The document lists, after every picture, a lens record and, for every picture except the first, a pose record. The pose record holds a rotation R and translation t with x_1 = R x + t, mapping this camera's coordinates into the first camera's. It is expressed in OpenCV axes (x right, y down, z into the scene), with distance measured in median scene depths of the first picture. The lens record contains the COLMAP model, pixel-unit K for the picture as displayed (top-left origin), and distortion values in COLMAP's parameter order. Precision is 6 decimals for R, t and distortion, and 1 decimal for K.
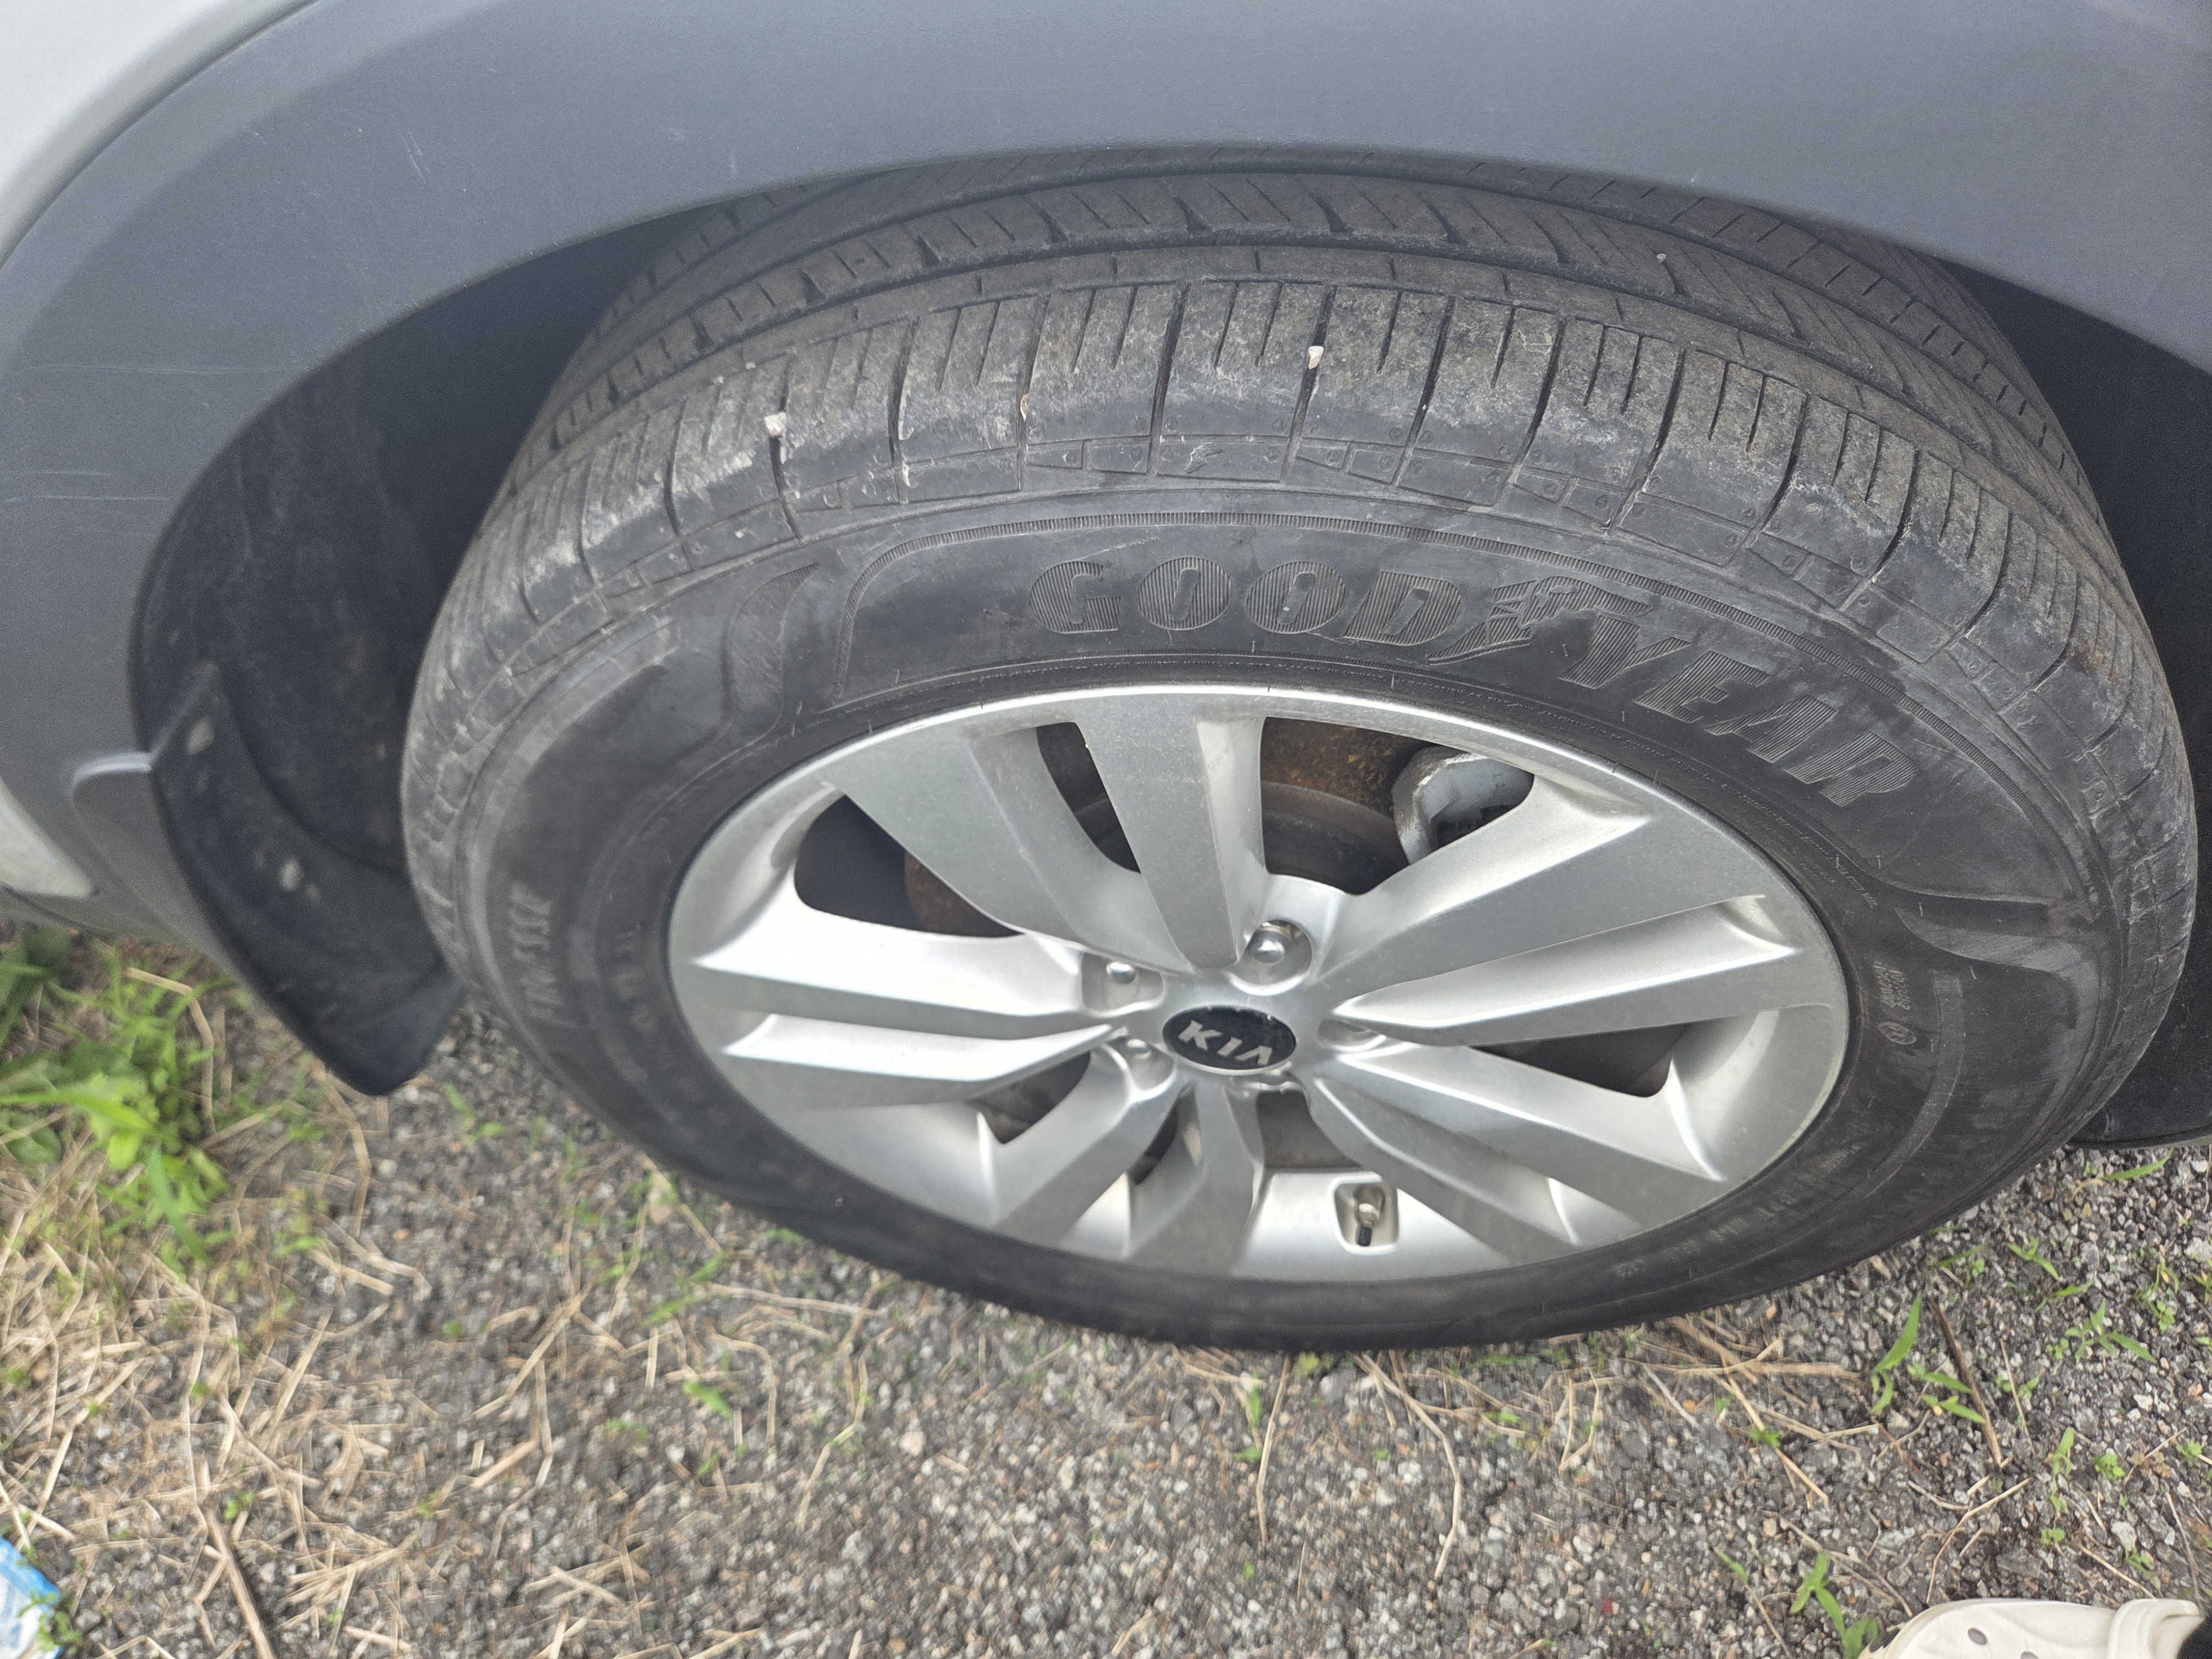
lens RADIAL K [[1527.5, 0, 1094.5], [0, 1527.5, 820.3], [0, 0, 1]] dist [0.050792, -0.050425]
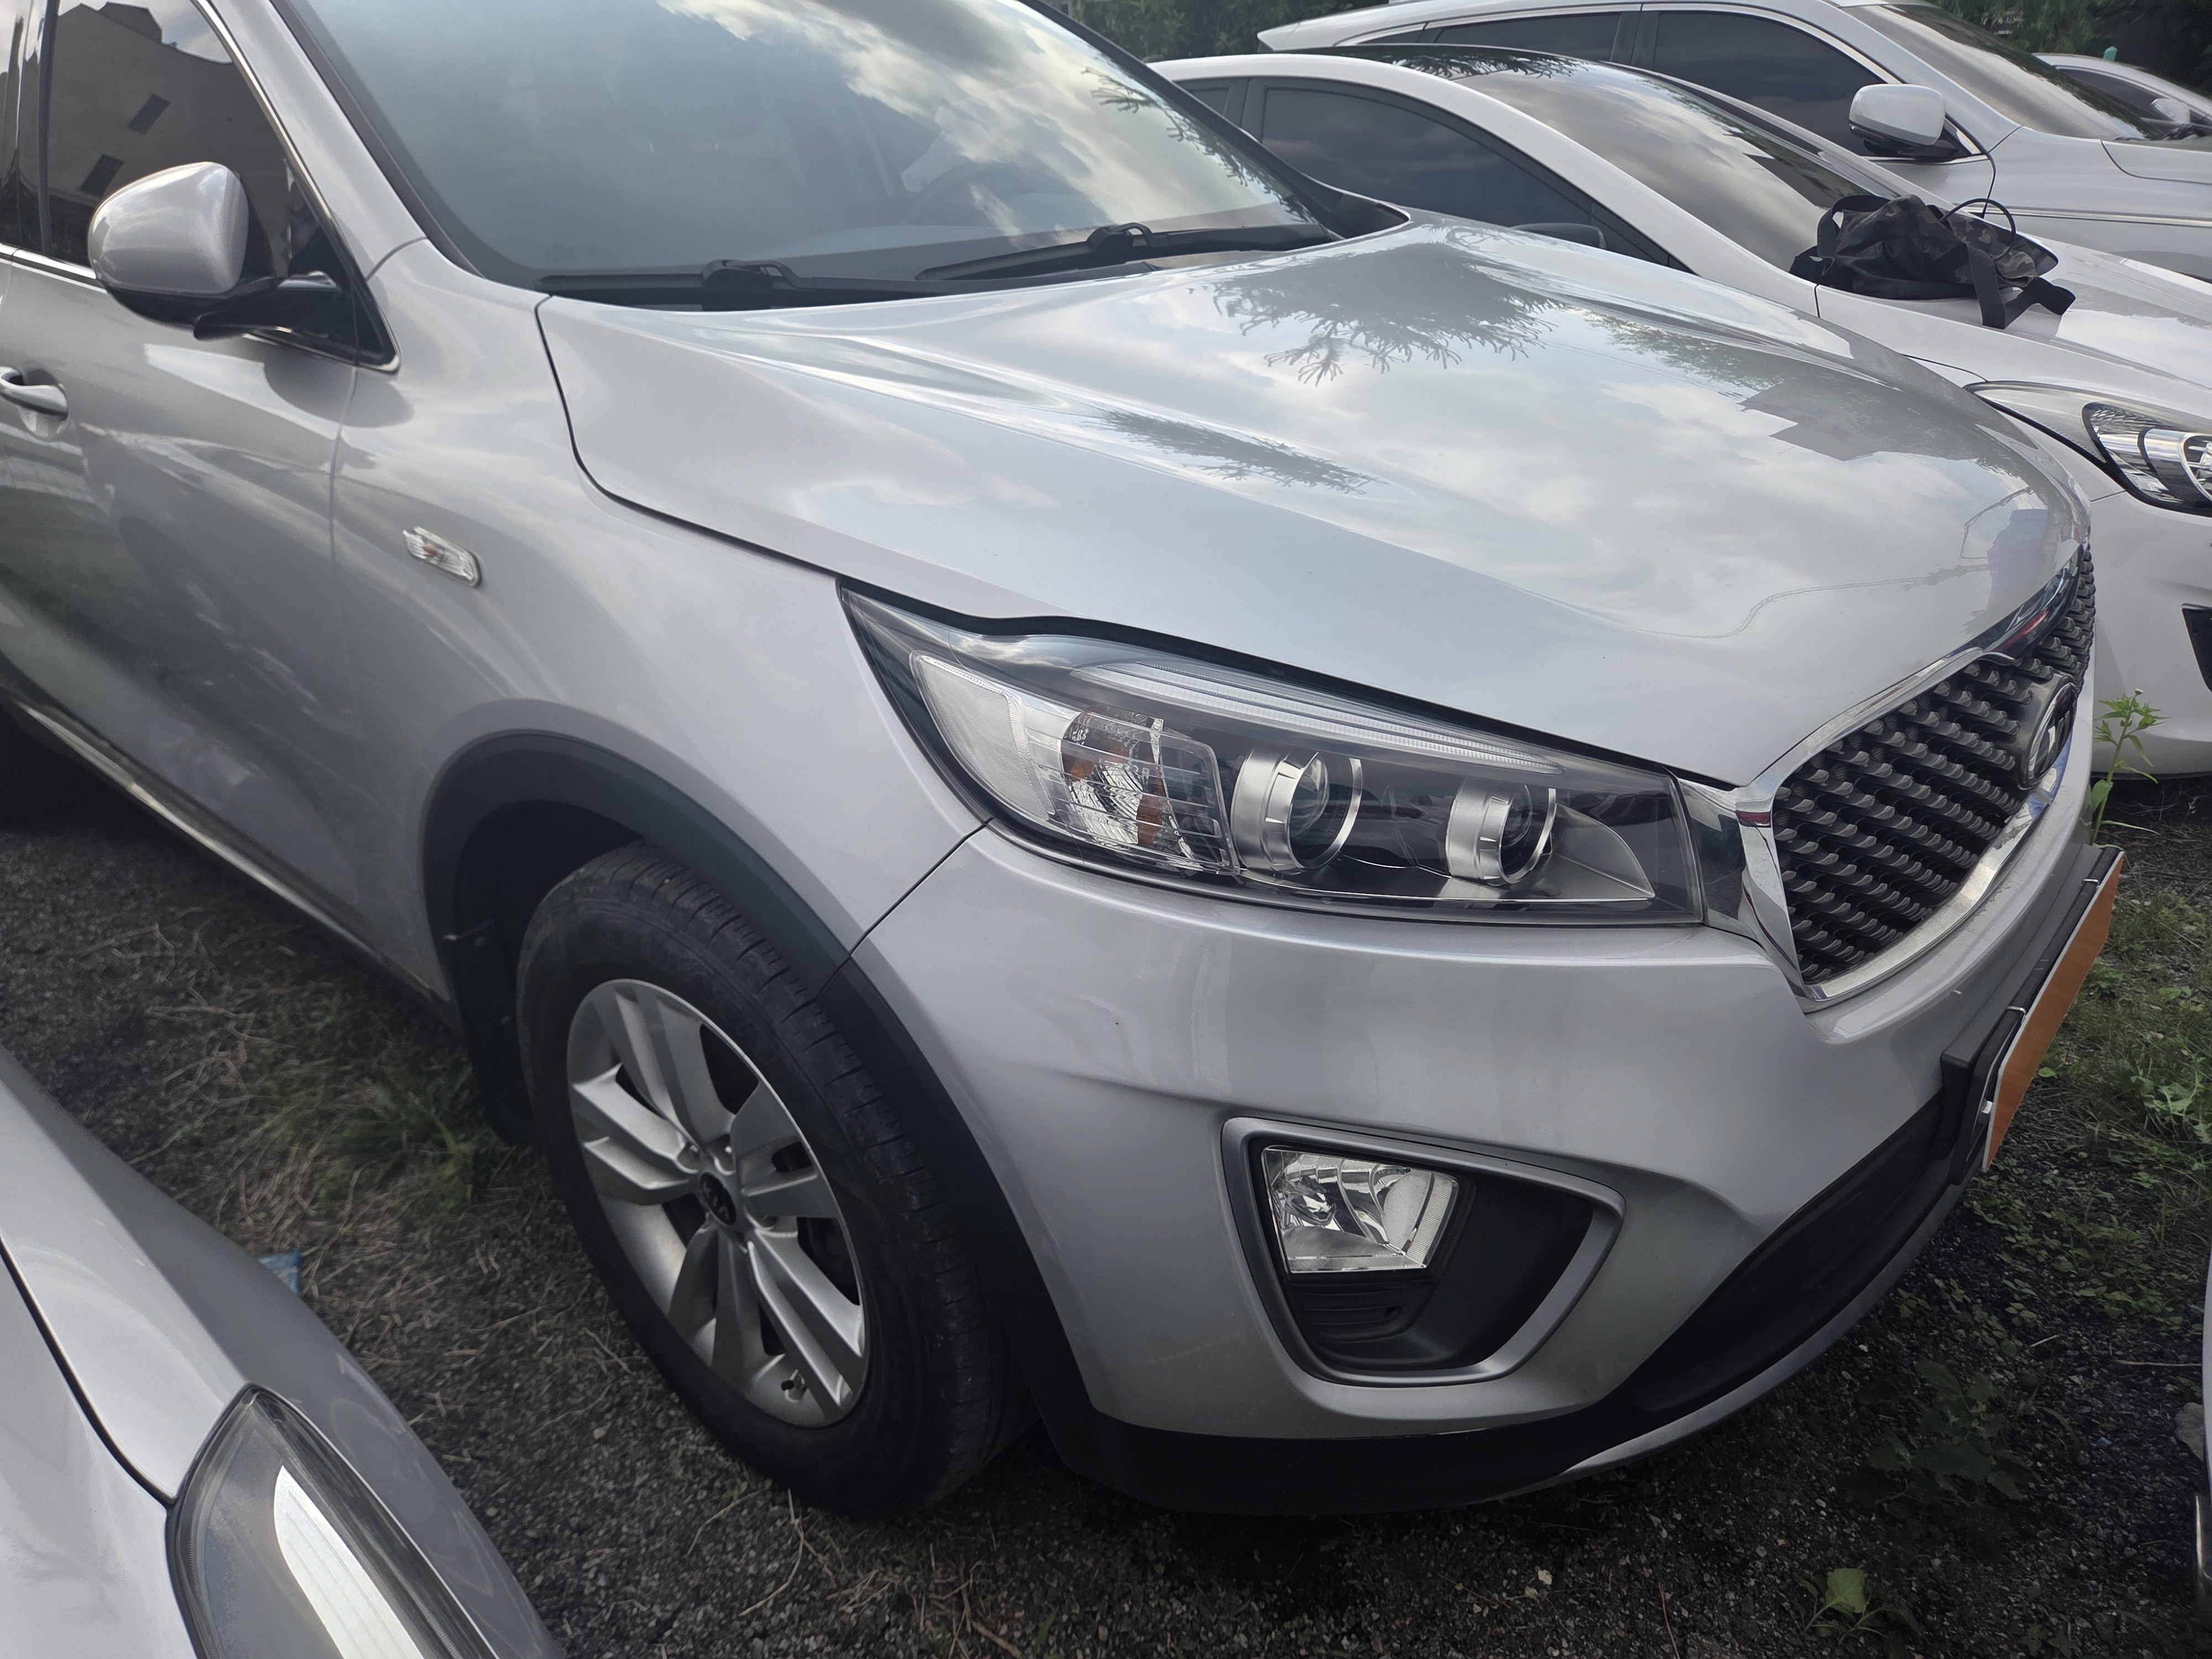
lens RADIAL K [[1527.5, 0, 1106.2], [0, 1527.5, 829.4], [0, 0, 1]] dist [0.050792, -0.050425]
pose [[0.825359, 0.228265, -0.516408, 1.214913], [-0.440924, 0.831872, -0.337007, 0.151180], [0.352659, 0.505849, 0.787241, -0.654086]]
